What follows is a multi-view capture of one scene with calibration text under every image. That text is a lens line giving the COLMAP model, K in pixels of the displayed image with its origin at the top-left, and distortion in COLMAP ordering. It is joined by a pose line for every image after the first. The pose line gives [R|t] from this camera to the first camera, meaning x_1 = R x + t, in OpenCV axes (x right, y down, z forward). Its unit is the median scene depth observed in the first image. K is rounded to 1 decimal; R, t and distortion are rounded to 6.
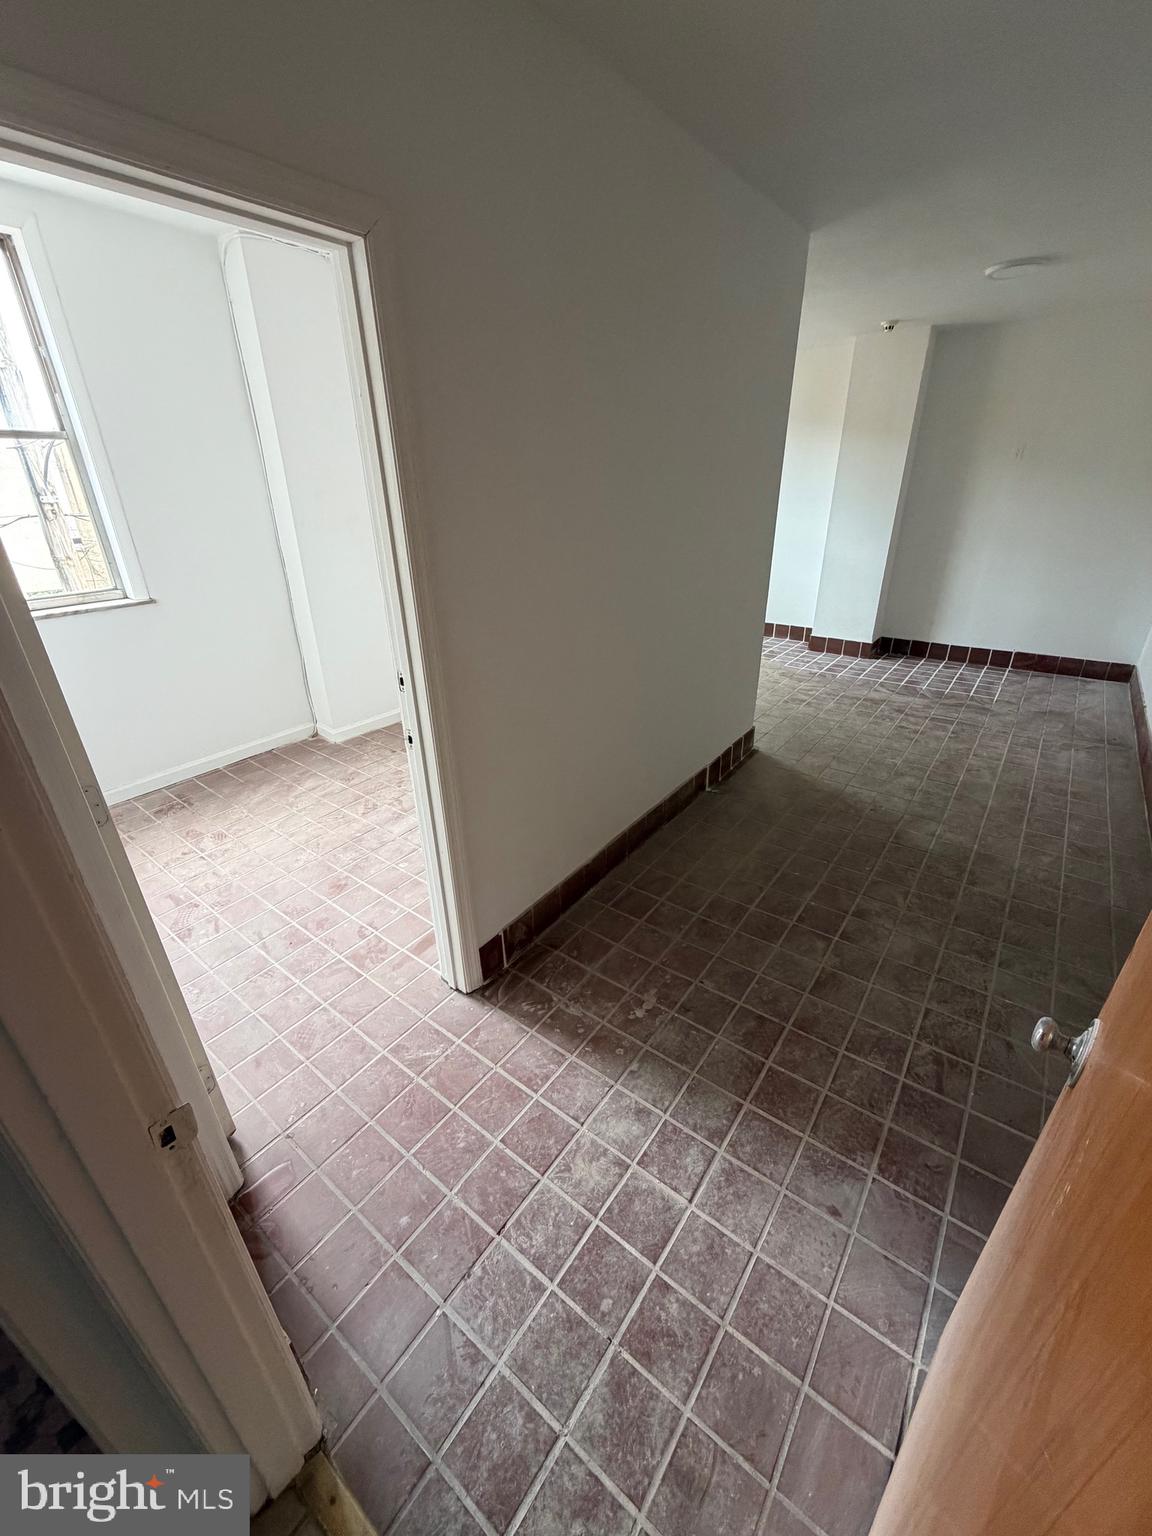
lens RADIAL K [[610.5, 0, 576.0], [0, 610.5, 765.3], [0, 0, 1]] dist [0.000504, -0.000396]
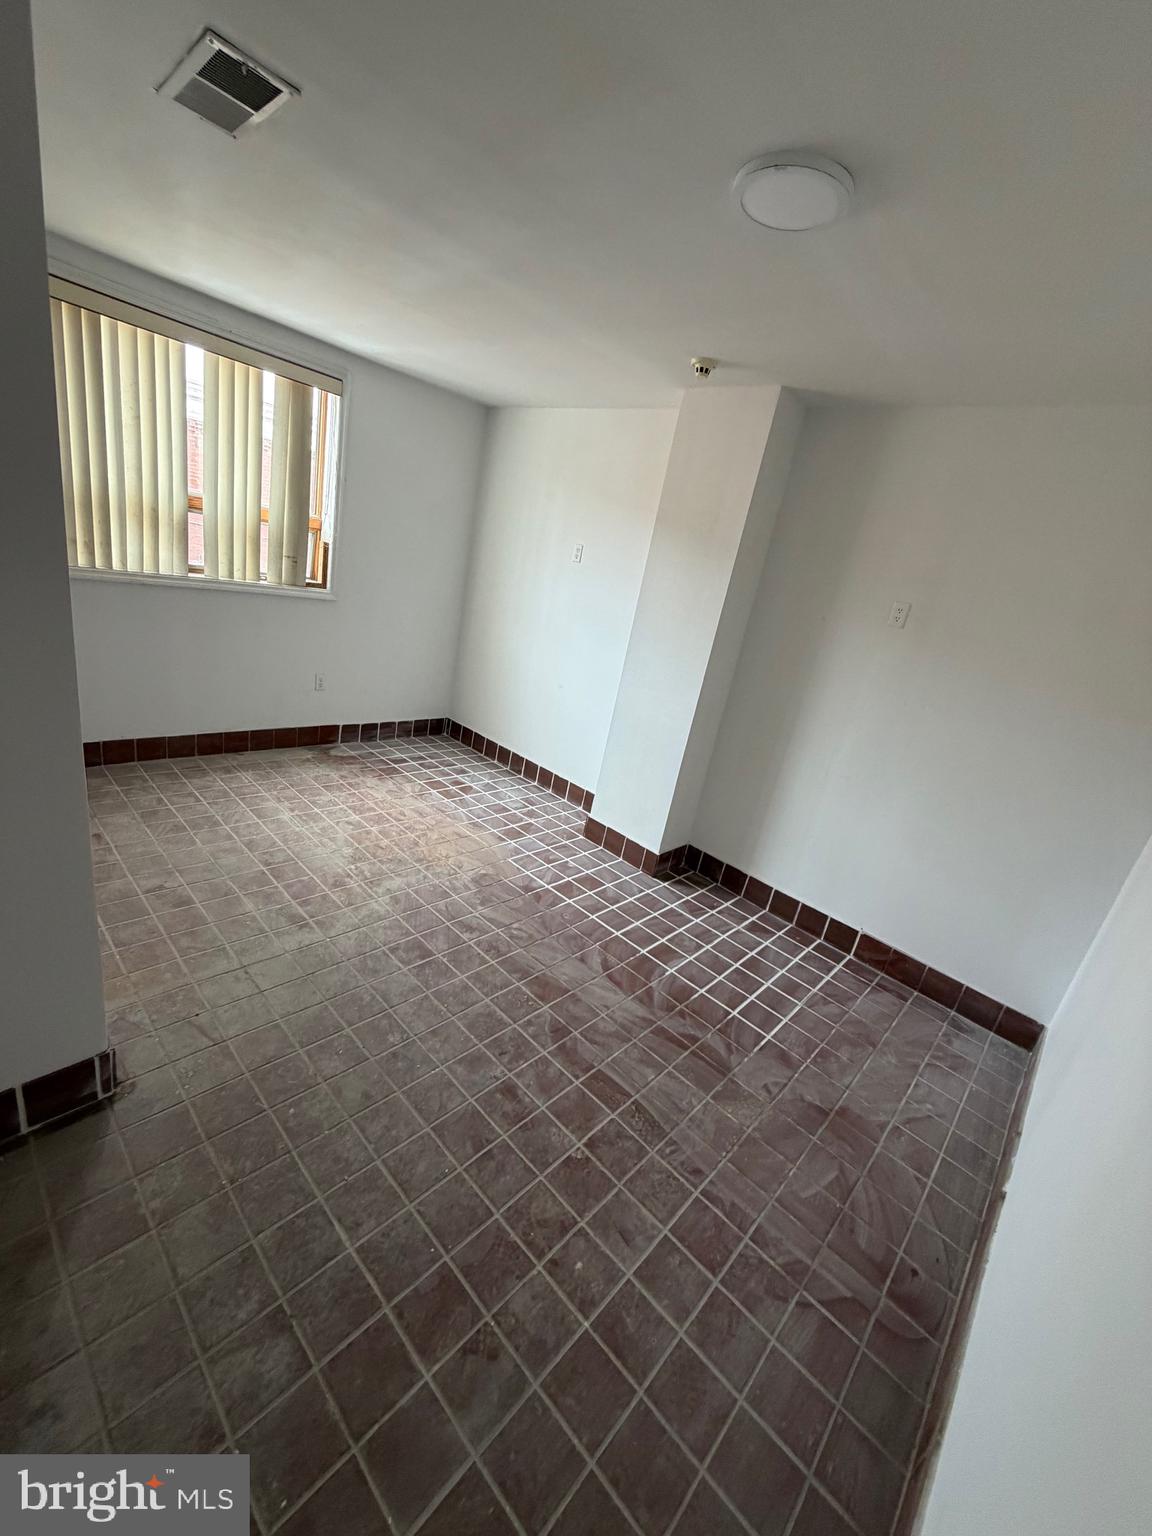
lens RADIAL K [[610.5, 0, 579.5], [0, 610.5, 764.5], [0, 0, 1]] dist [0.000504, -0.000396]
pose [[0.973646, 0.226588, -0.025918, 0.544812], [-0.228061, 0.966593, -0.116984, -0.268661], [-0.001455, 0.119812, 0.992796, 0.494843]]
